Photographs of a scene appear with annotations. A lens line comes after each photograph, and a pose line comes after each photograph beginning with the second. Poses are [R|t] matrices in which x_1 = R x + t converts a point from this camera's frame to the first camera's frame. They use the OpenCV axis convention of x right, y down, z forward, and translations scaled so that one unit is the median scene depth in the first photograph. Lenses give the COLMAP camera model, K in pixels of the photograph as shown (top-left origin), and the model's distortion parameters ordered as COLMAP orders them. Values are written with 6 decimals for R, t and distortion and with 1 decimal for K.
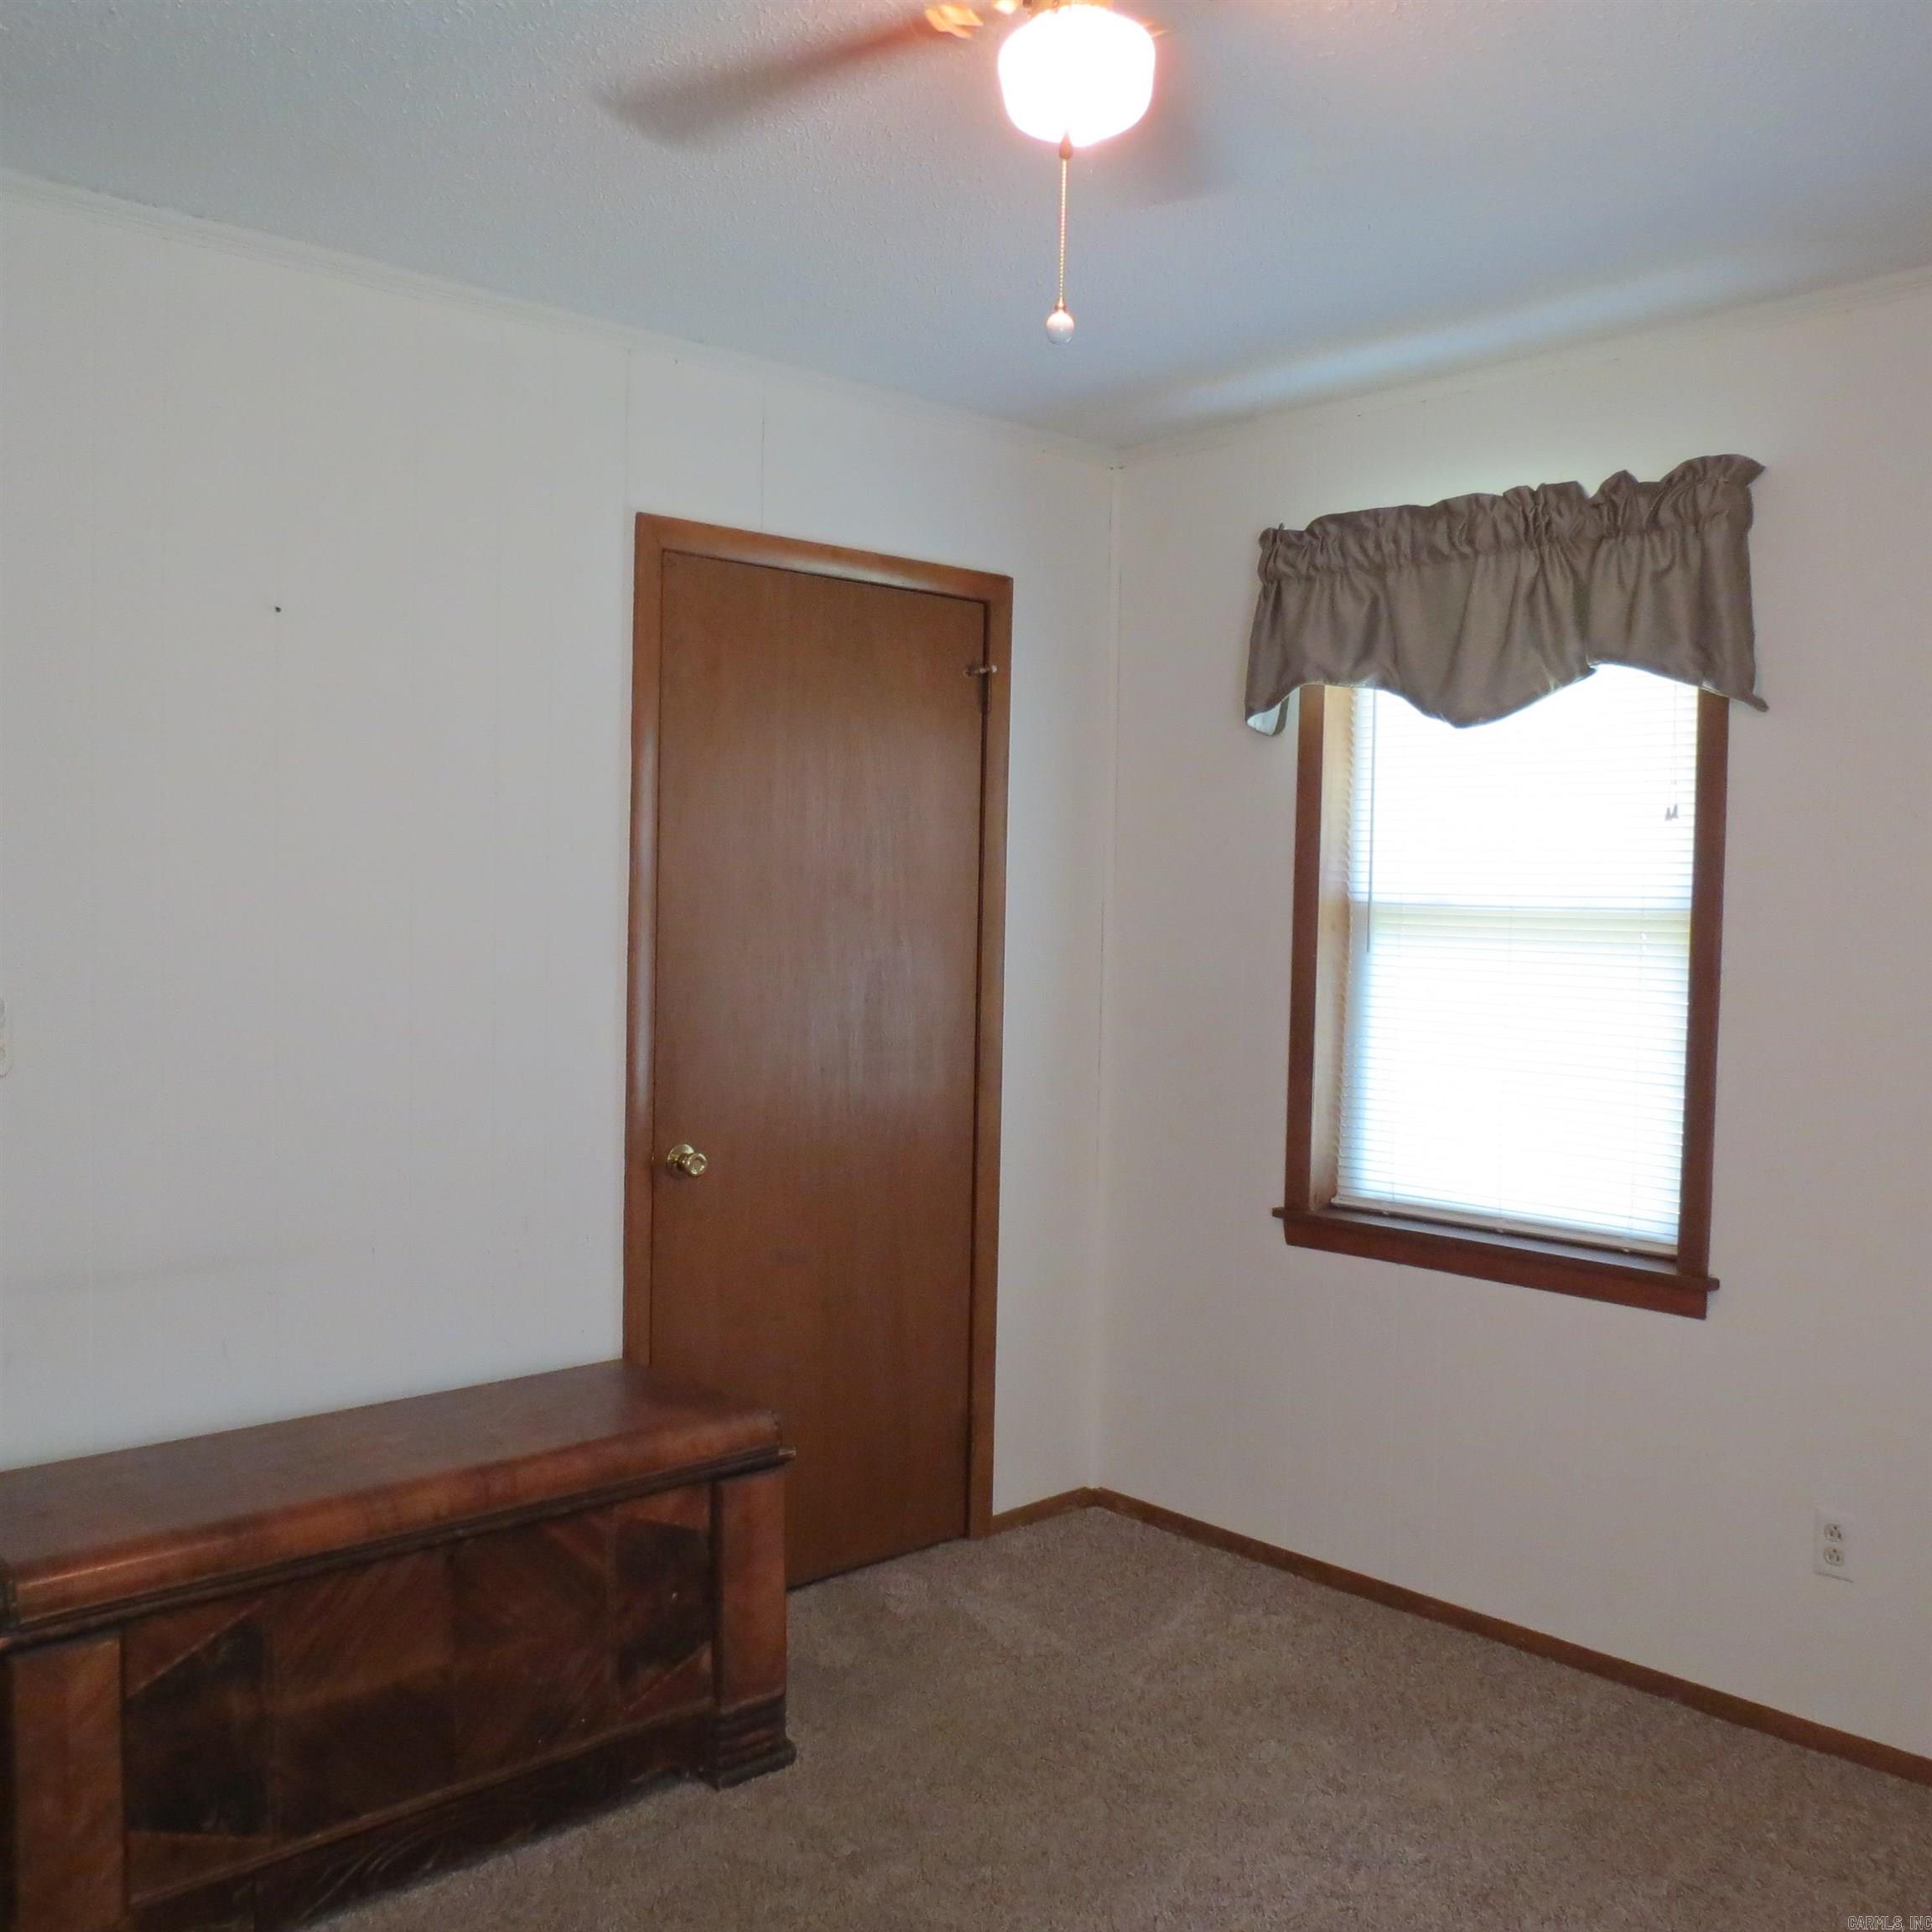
lens RADIAL K [[1819.1, 0, 966.0], [0, 1819.1, 966.0], [0, 0, 1]] dist [-0.042039, 0.026217]
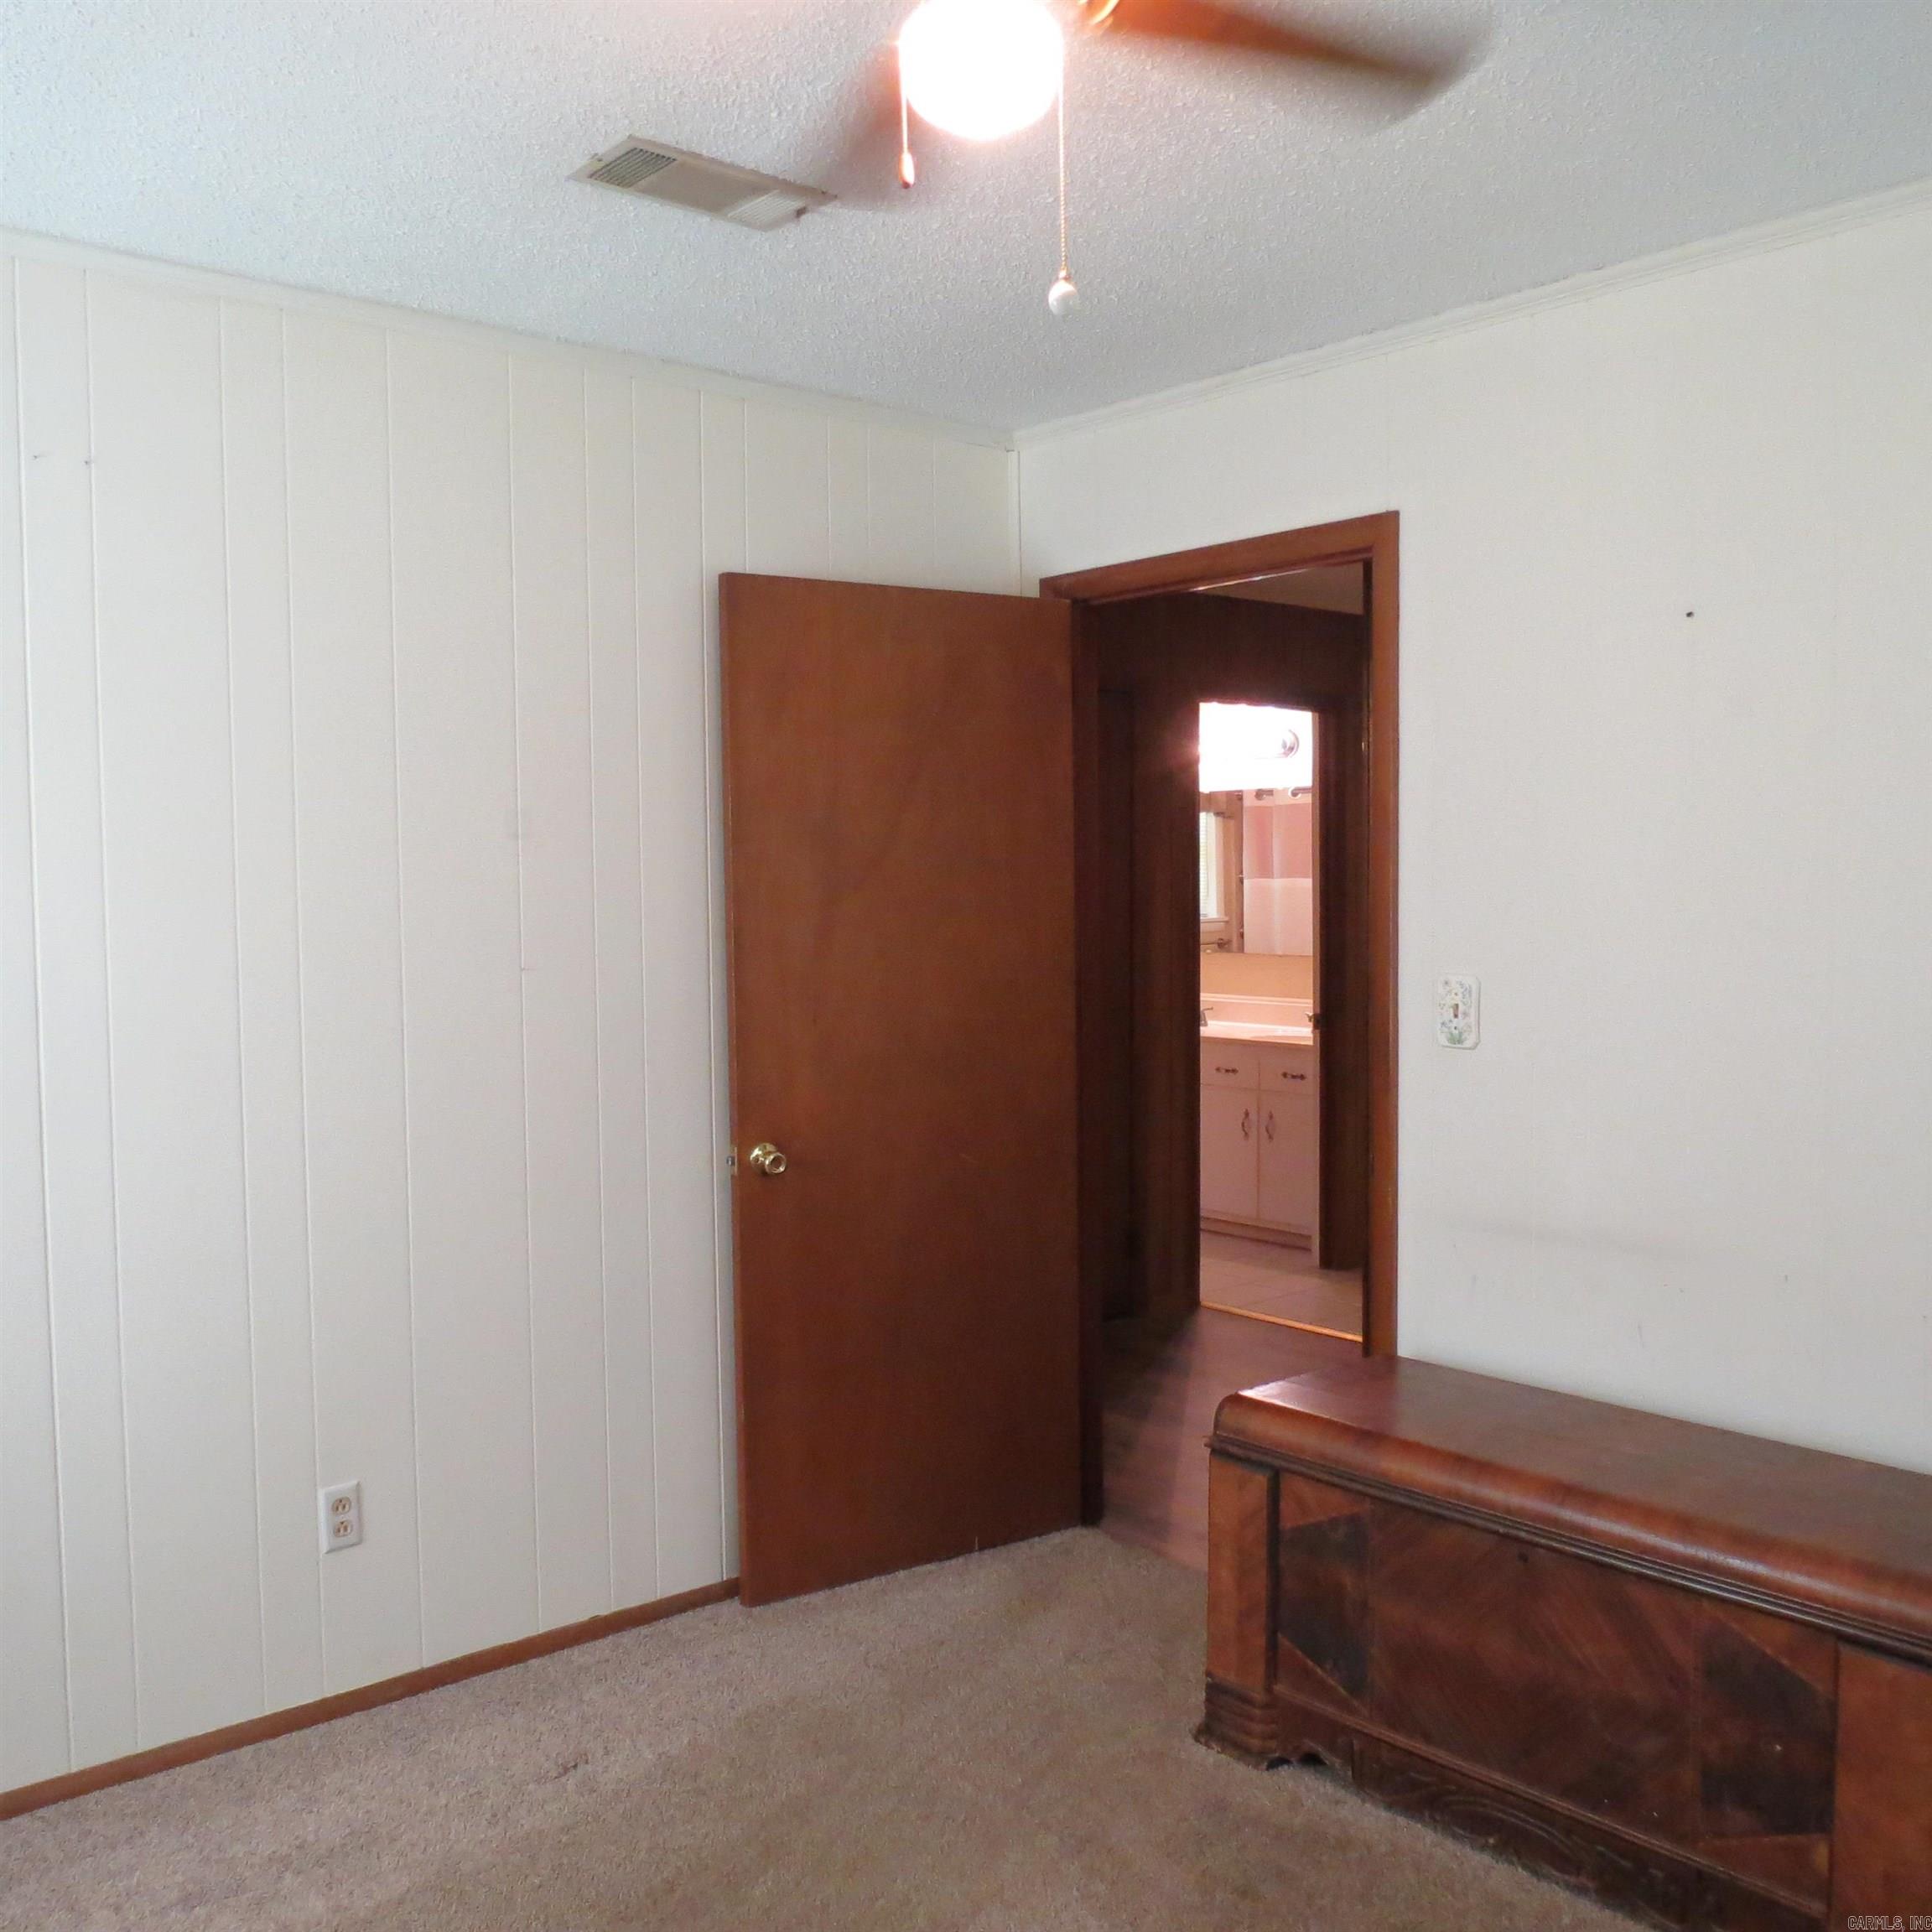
lens RADIAL K [[1819.1, 0, 966.0], [0, 1819.1, 966.0], [0, 0, 1]] dist [-0.042039, 0.026217]
pose [[-0.017199, 0.034280, -0.999264, 0.760633], [-0.034012, 0.998814, 0.034850, -0.027531], [0.999273, 0.034586, -0.016012, 0.738487]]
